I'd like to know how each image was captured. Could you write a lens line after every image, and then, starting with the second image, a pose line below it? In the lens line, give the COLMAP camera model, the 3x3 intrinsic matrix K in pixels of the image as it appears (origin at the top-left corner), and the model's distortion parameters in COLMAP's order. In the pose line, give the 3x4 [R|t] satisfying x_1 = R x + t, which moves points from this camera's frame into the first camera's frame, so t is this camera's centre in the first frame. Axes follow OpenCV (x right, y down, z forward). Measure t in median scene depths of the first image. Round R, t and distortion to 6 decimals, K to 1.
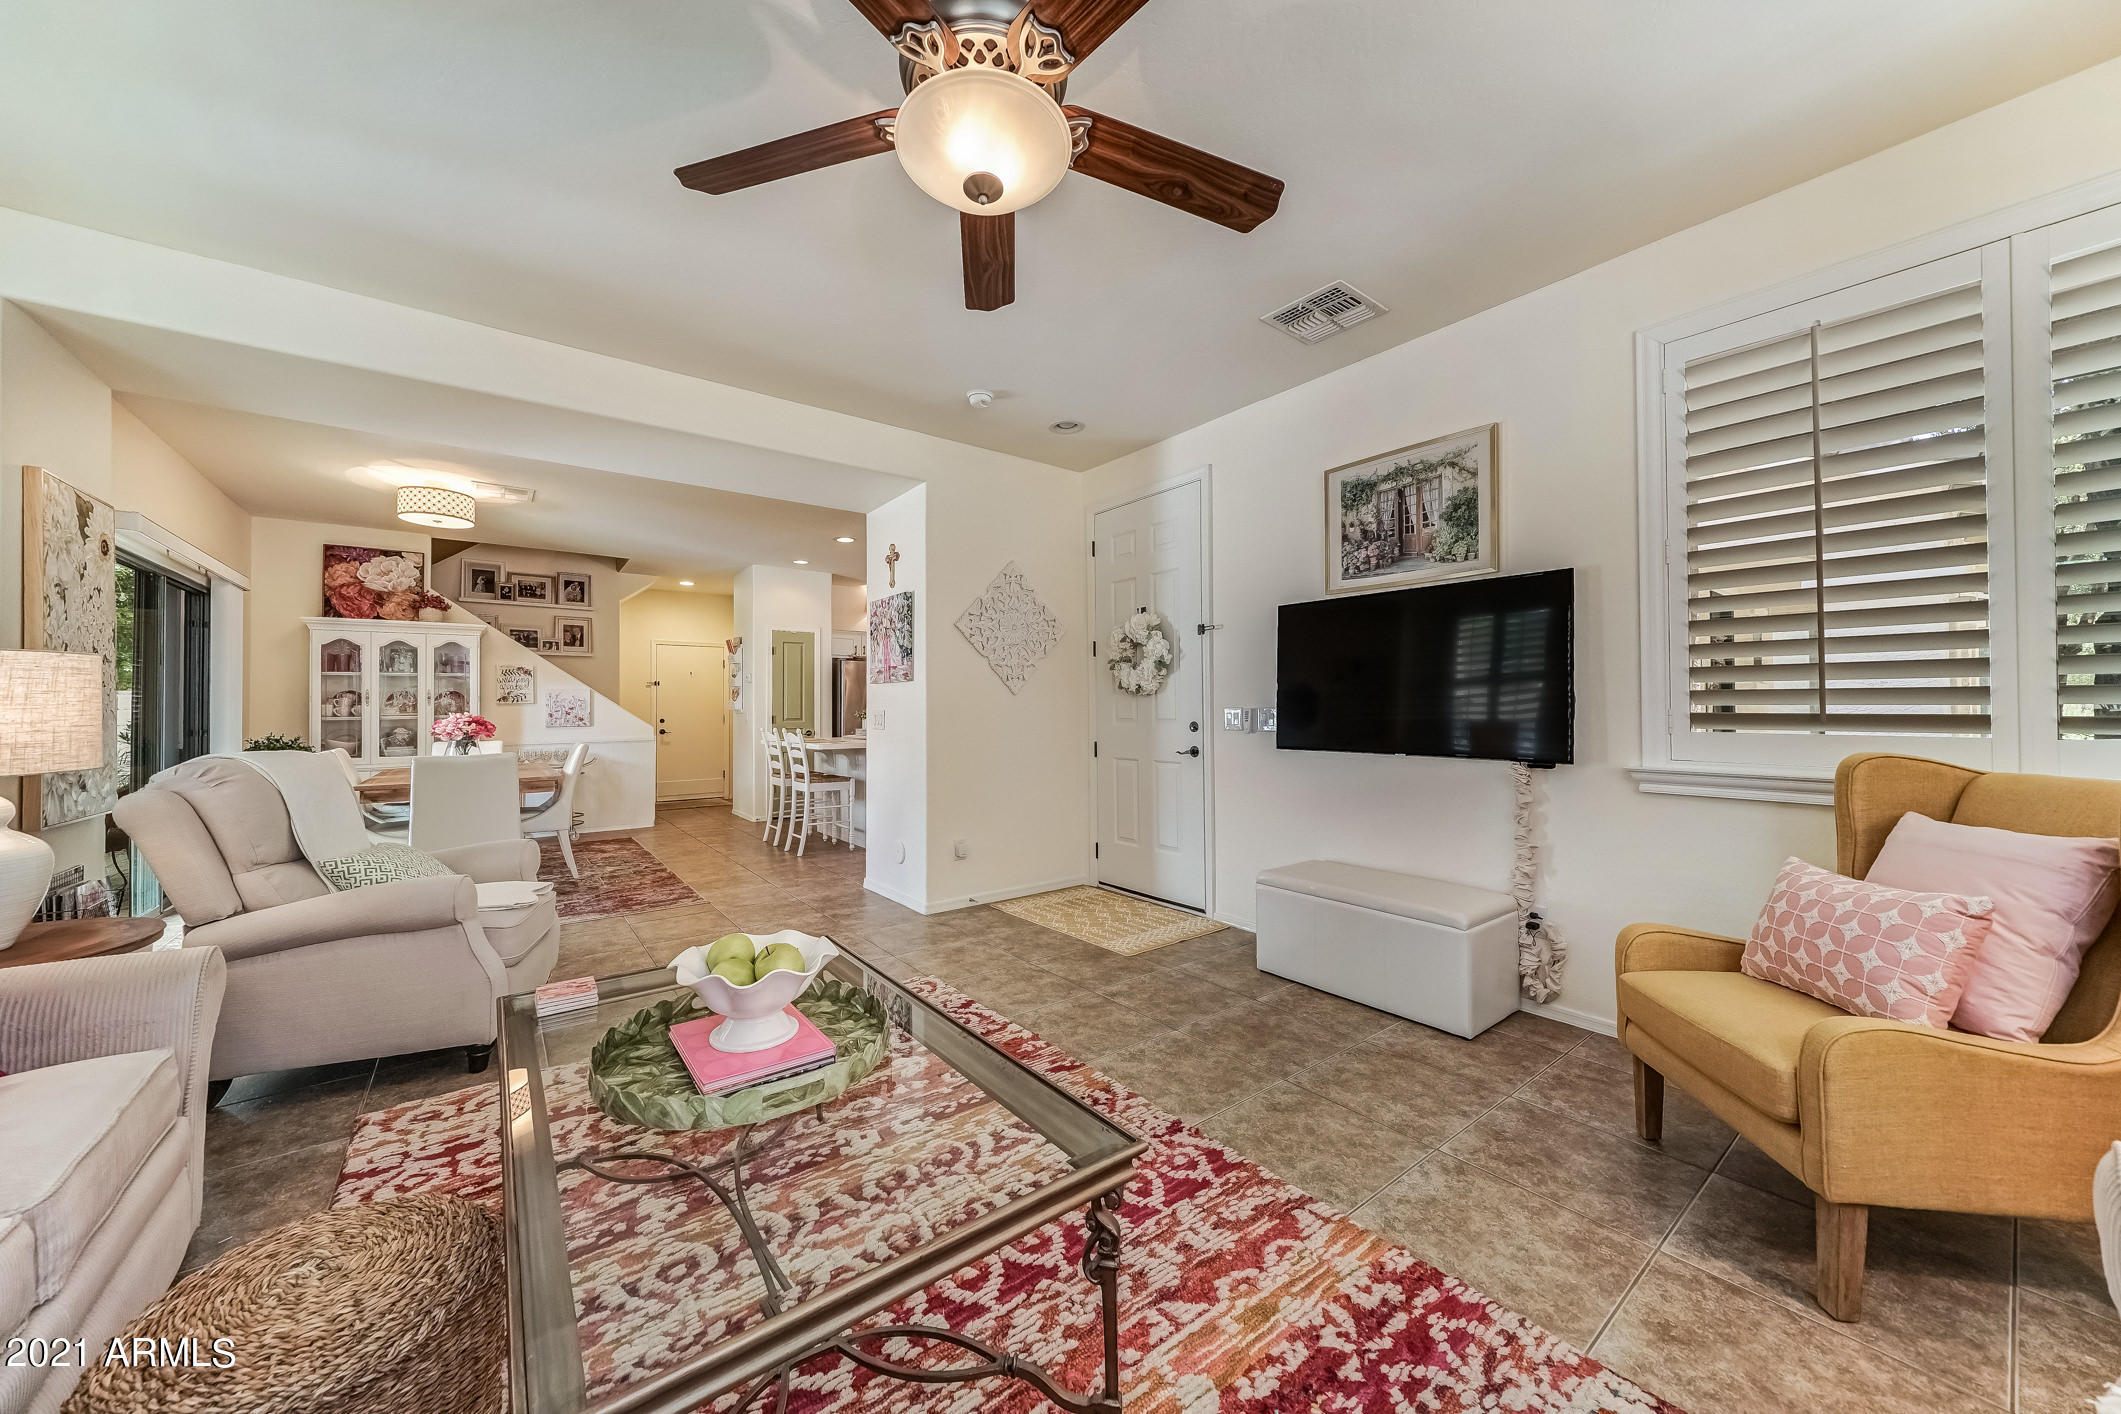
lens RADIAL K [[736.4, 0, 1011.4], [0, 736.4, 697.6], [0, 0, 1]] dist [0.002327, 0.000110]
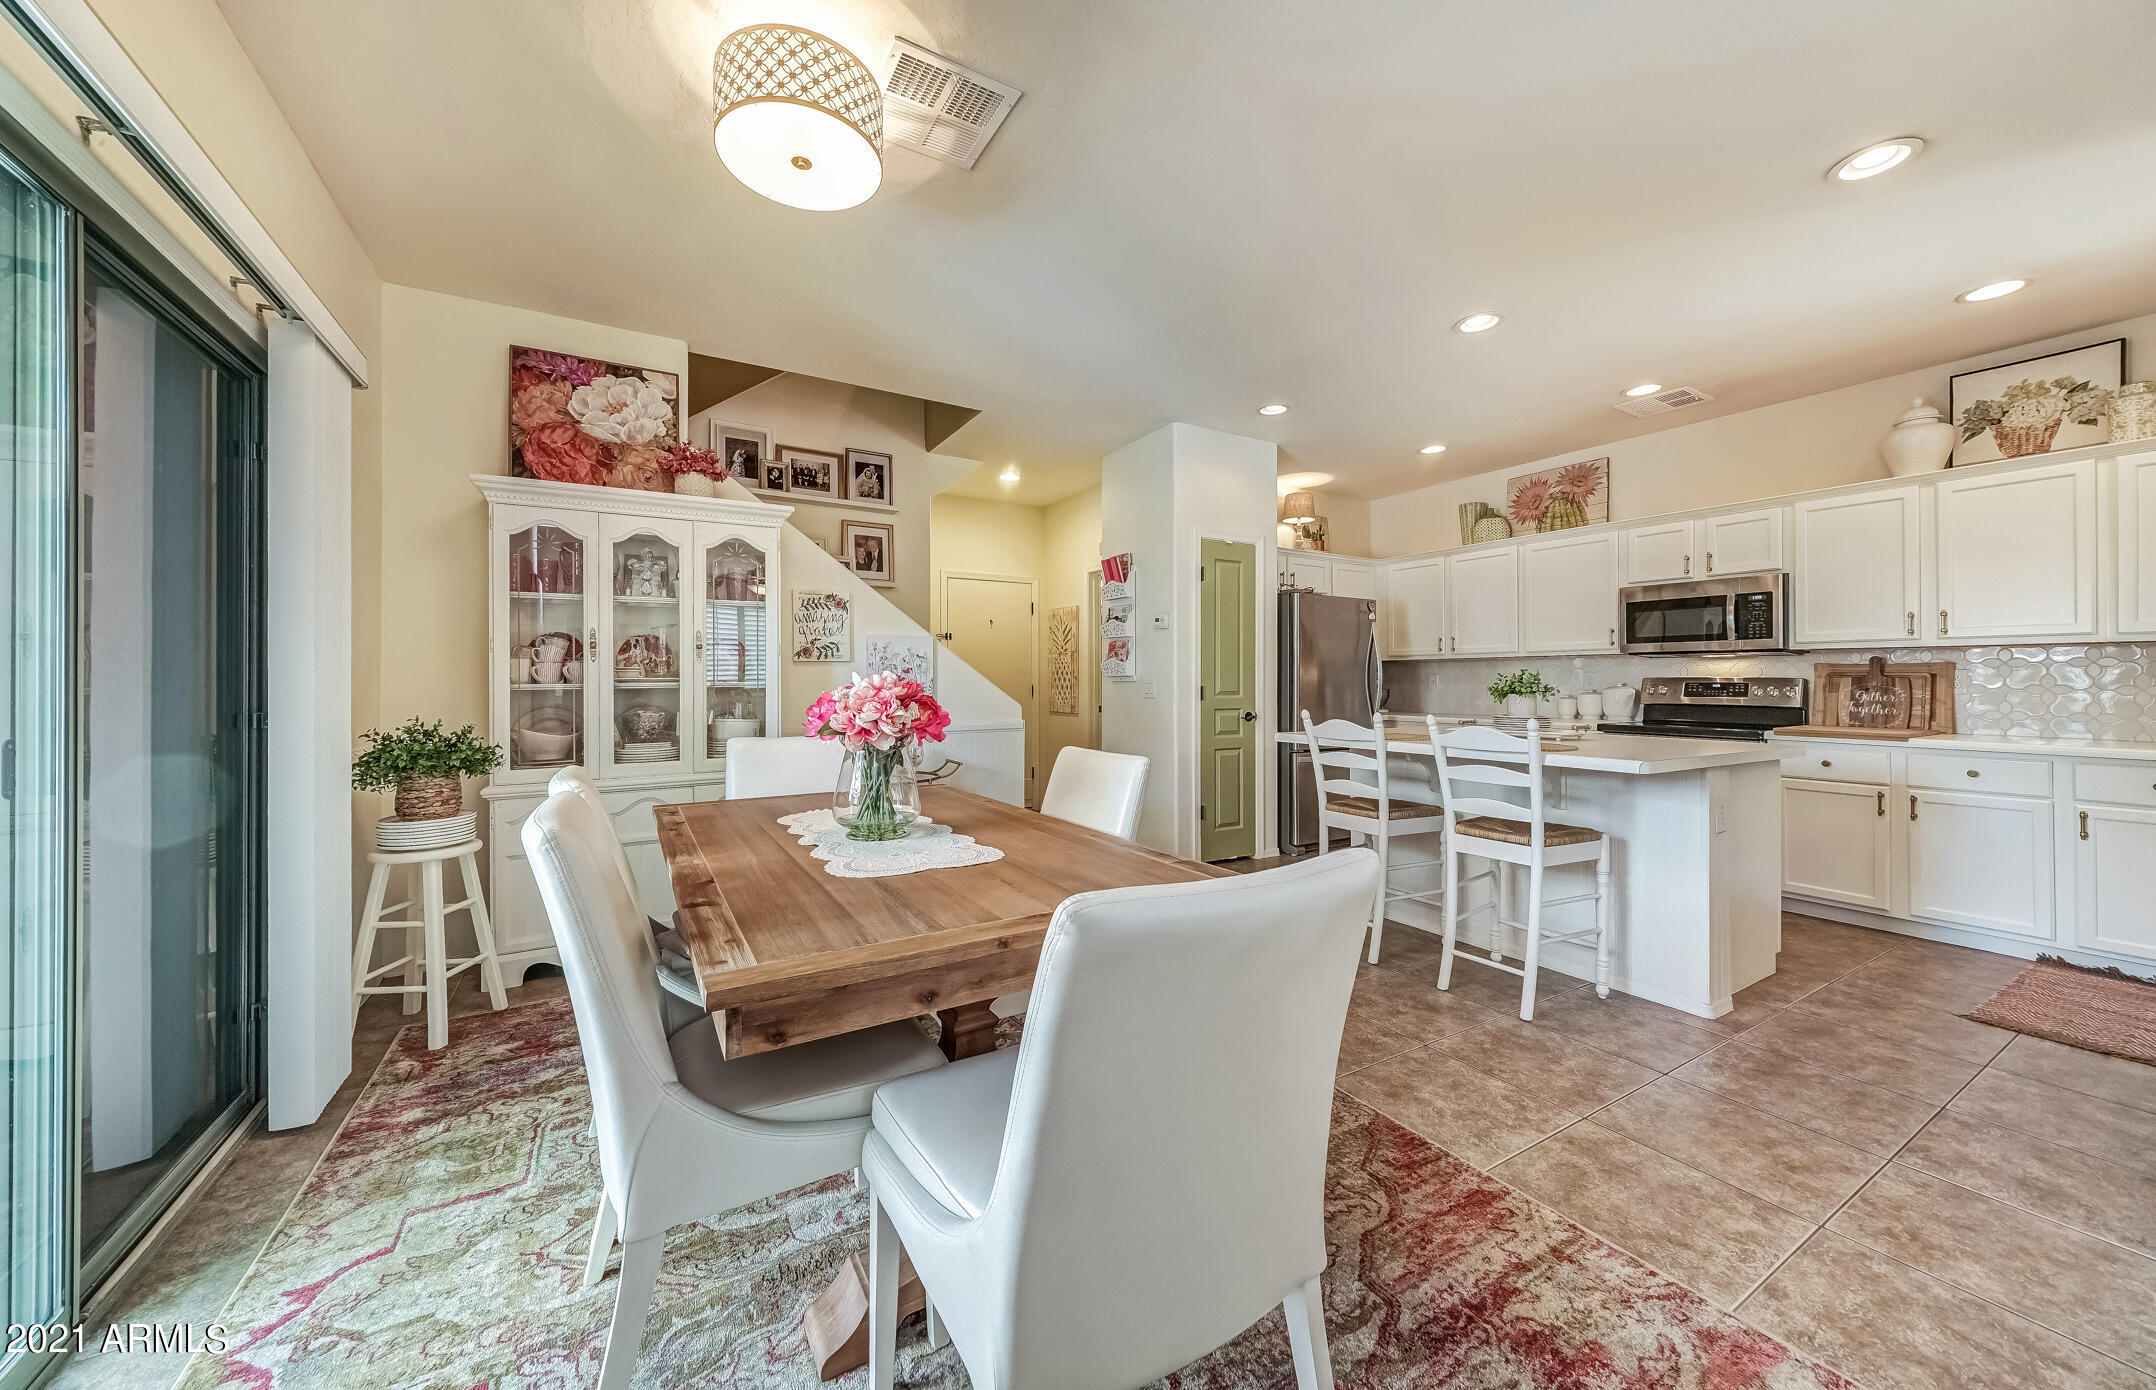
lens RADIAL K [[738.4, 0, 1012.4], [0, 738.4, 682.2], [0, 0, 1]] dist [-0.000436, 0.000266]
pose [[0.990918, 0.006690, -0.134300, -0.502911], [-0.004217, 0.999816, 0.018690, 0.014106], [0.134400, -0.017954, 0.990764, 0.521228]]
